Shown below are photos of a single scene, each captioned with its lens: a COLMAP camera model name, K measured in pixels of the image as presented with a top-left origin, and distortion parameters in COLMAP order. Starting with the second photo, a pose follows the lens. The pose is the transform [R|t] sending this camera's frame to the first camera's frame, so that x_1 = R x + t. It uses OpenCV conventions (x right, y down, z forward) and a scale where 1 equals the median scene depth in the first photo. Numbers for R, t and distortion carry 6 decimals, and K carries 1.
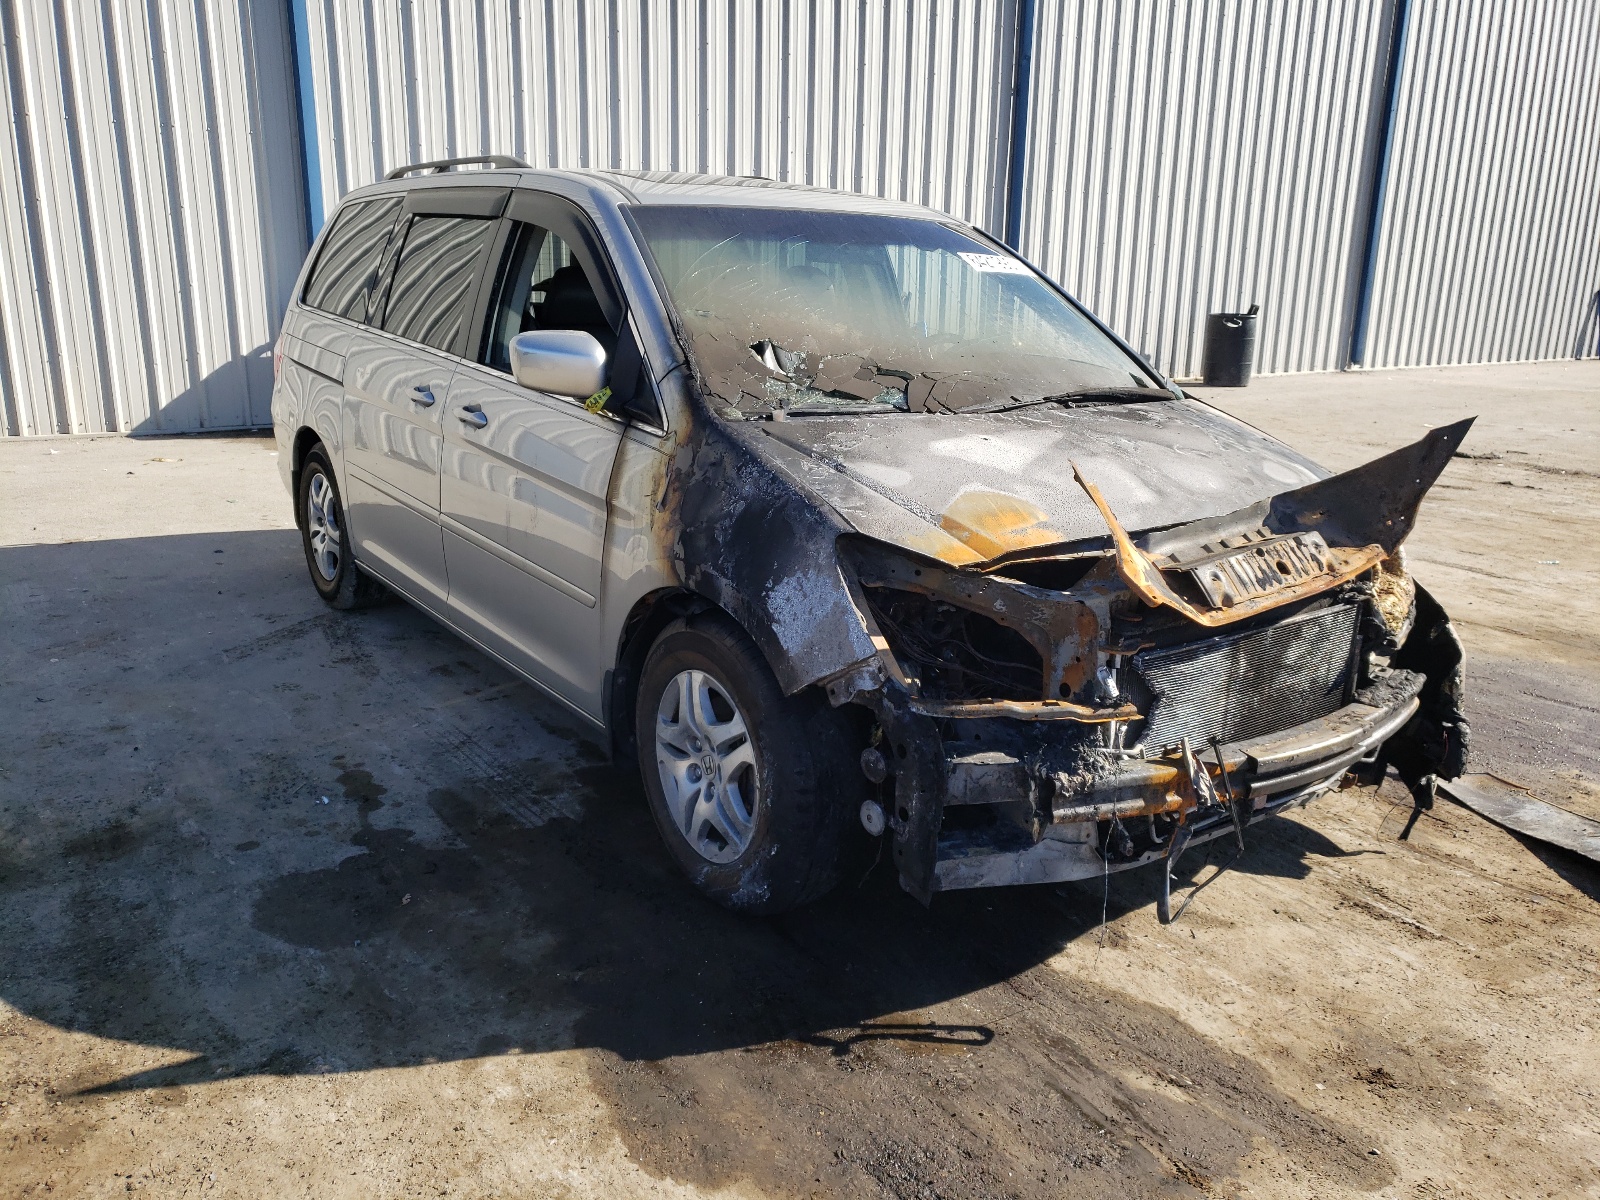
lens RADIAL K [[1224.9, 0, 753.5], [0, 1224.9, 602.2], [0, 0, 1]] dist [0.098816, -0.238816]
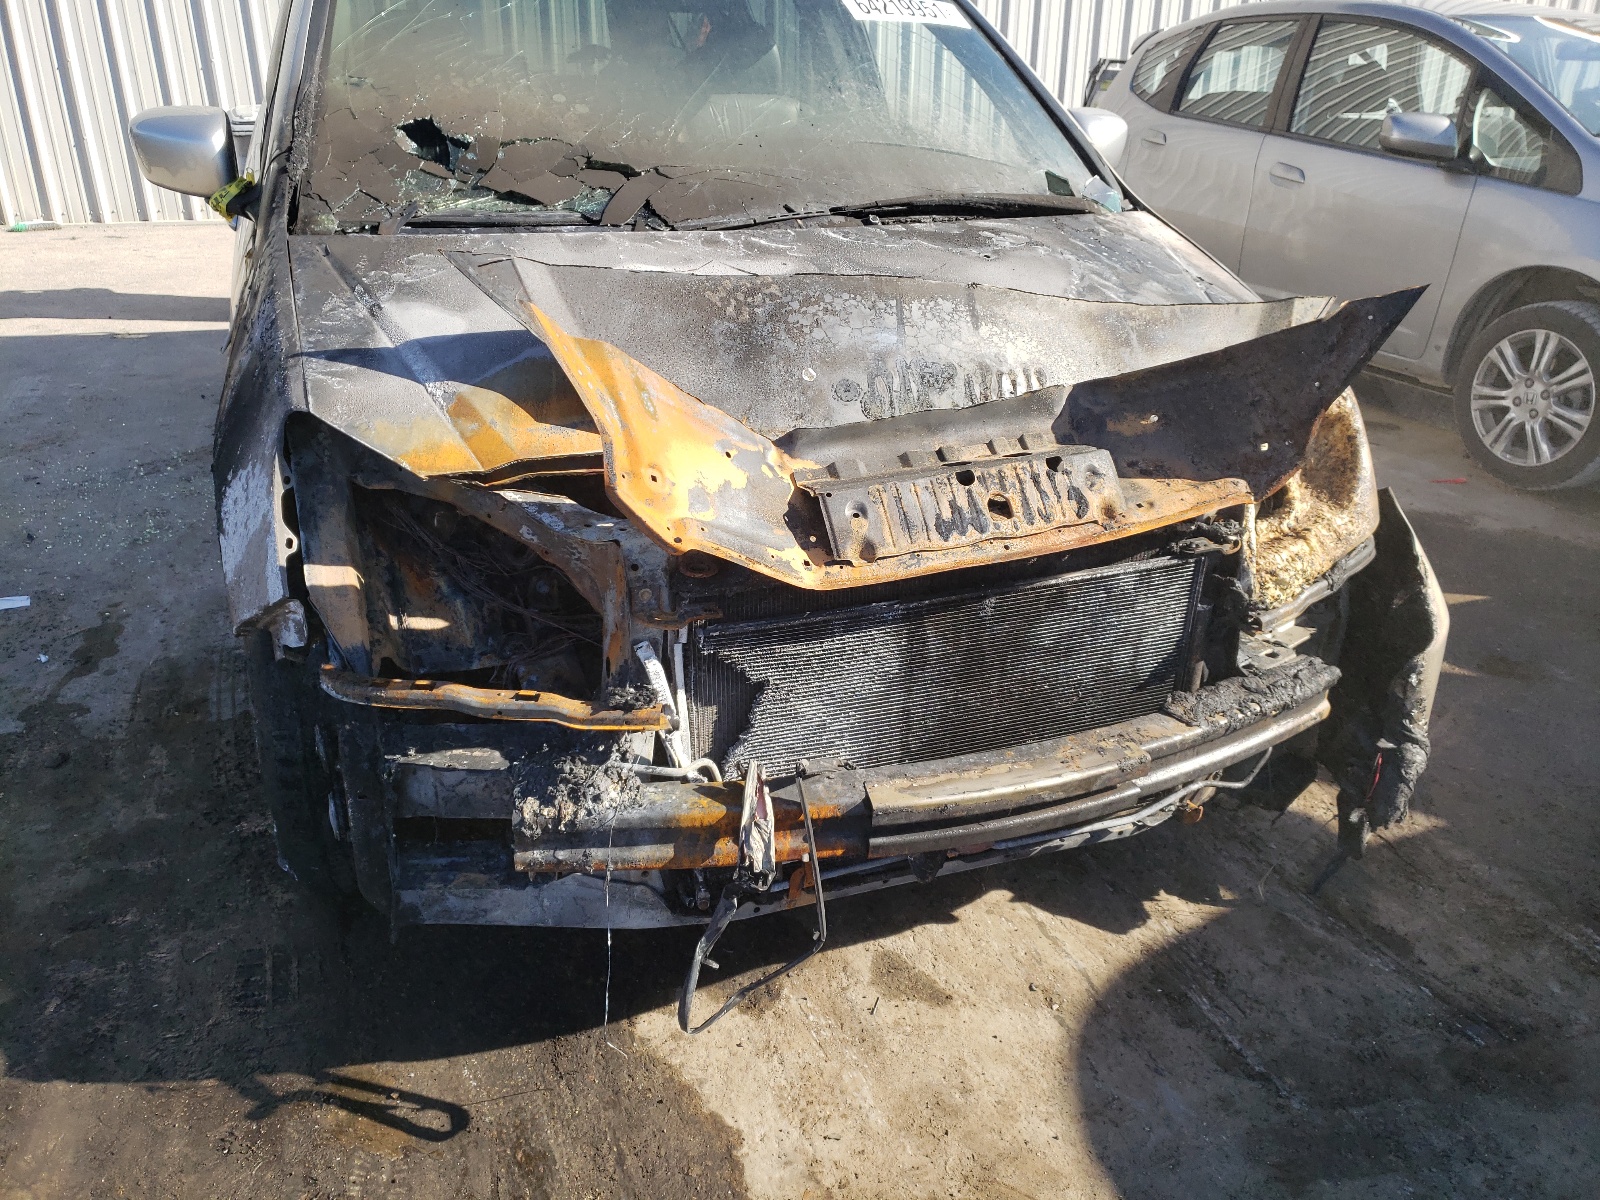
lens RADIAL K [[1224.9, 0, 753.5], [0, 1224.9, 602.2], [0, 0, 1]] dist [0.098816, -0.238816]
pose [[0.966869, 0.095335, -0.236803, 0.476095], [-0.056145, 0.984349, 0.167048, -0.078619], [0.249022, -0.148218, 0.957089, 0.377229]]
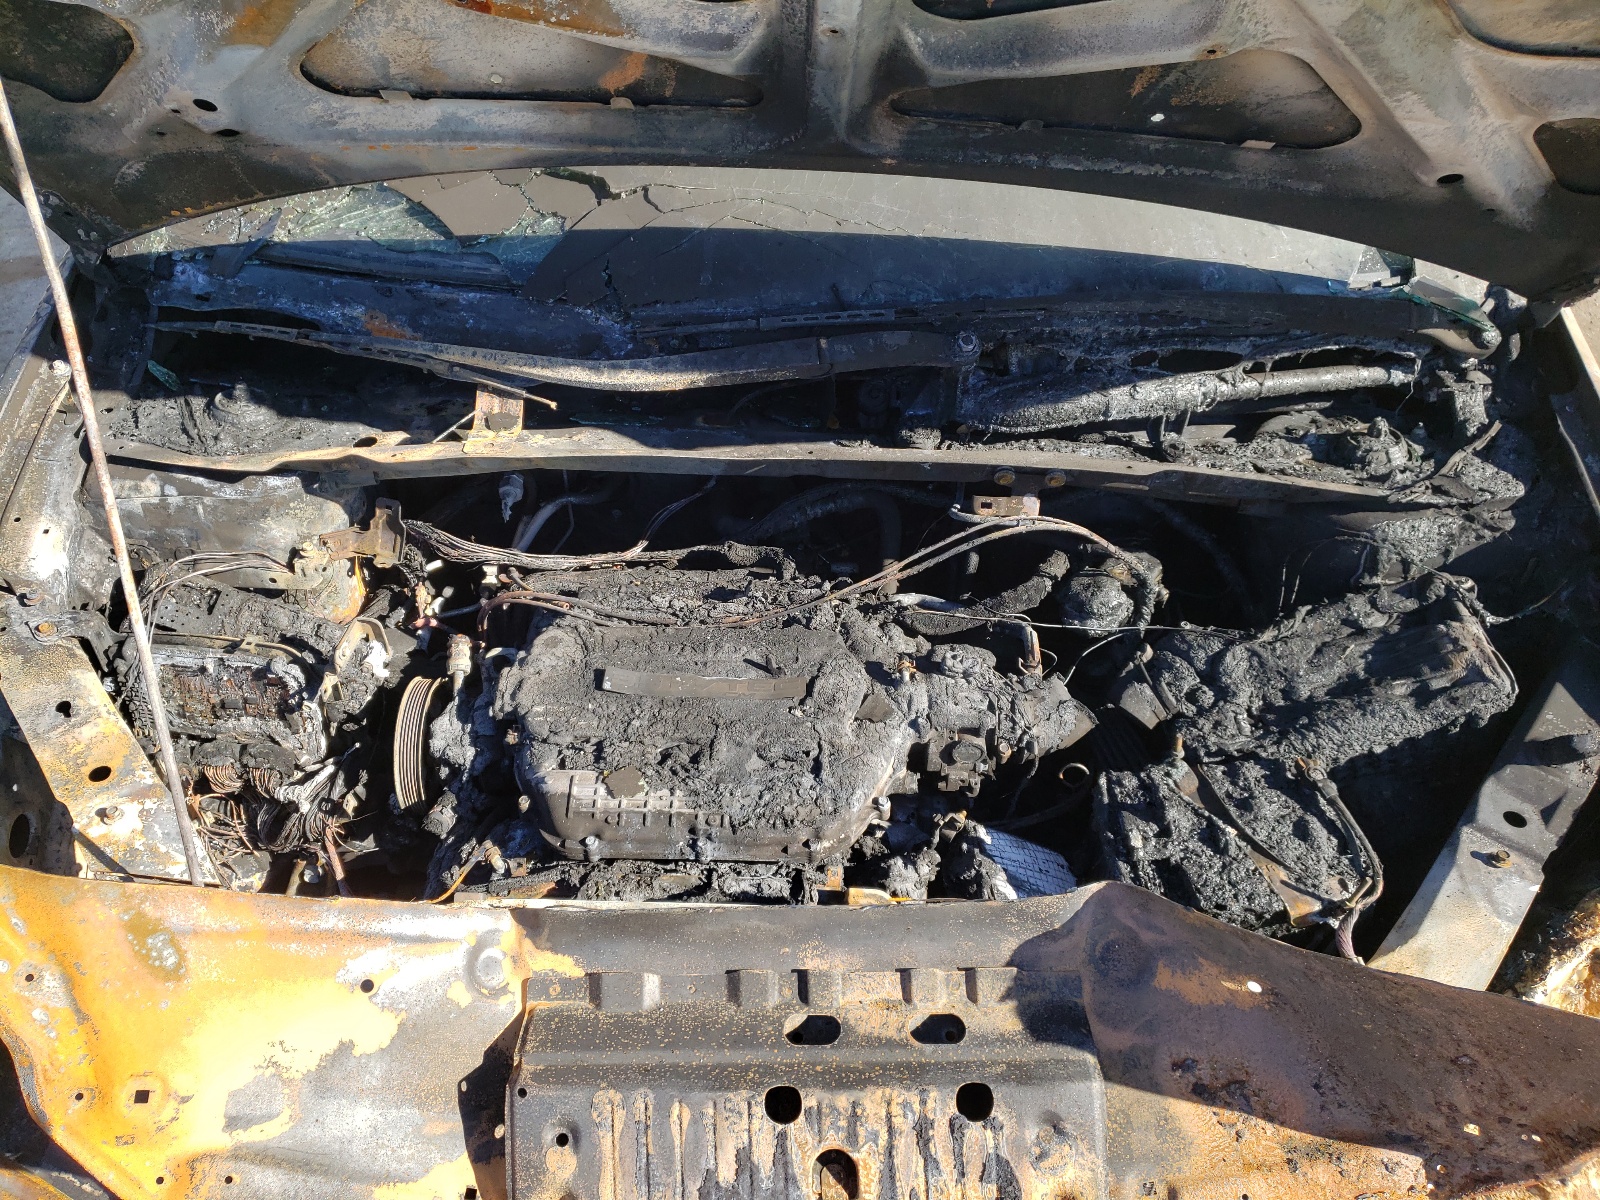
lens RADIAL K [[1224.9, 0, 753.5], [0, 1224.9, 602.2], [0, 0, 1]] dist [0.098816, -0.238816]
pose [[0.810723, 0.320583, -0.489852, 0.543563], [-0.114627, 0.907468, 0.404180, -0.311567], [0.574099, -0.271528, 0.772453, 0.798411]]
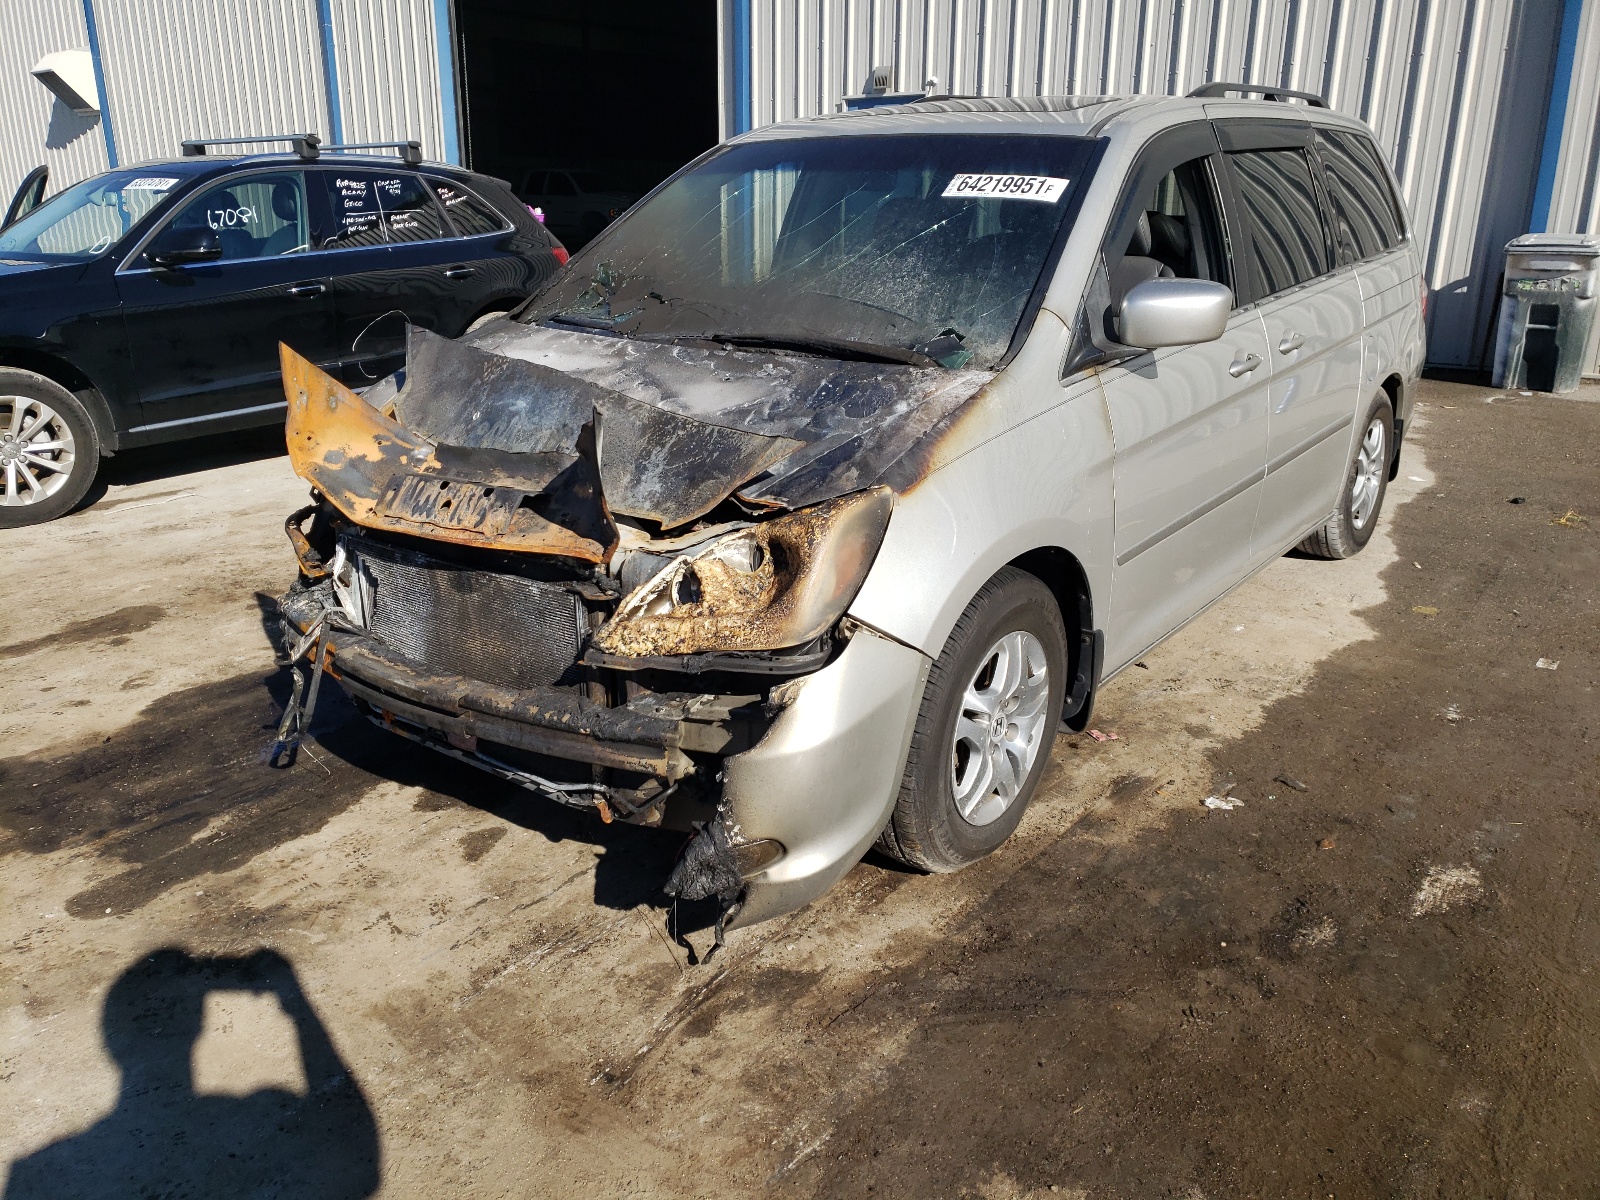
lens RADIAL K [[1224.9, 0, 753.5], [0, 1224.9, 602.2], [0, 0, 1]] dist [0.098816, -0.238816]
pose [[0.297205, 0.281824, -0.912274, 1.467221], [-0.230998, 0.948288, 0.217694, -0.231926], [0.926450, 0.146034, 0.346936, 0.930773]]
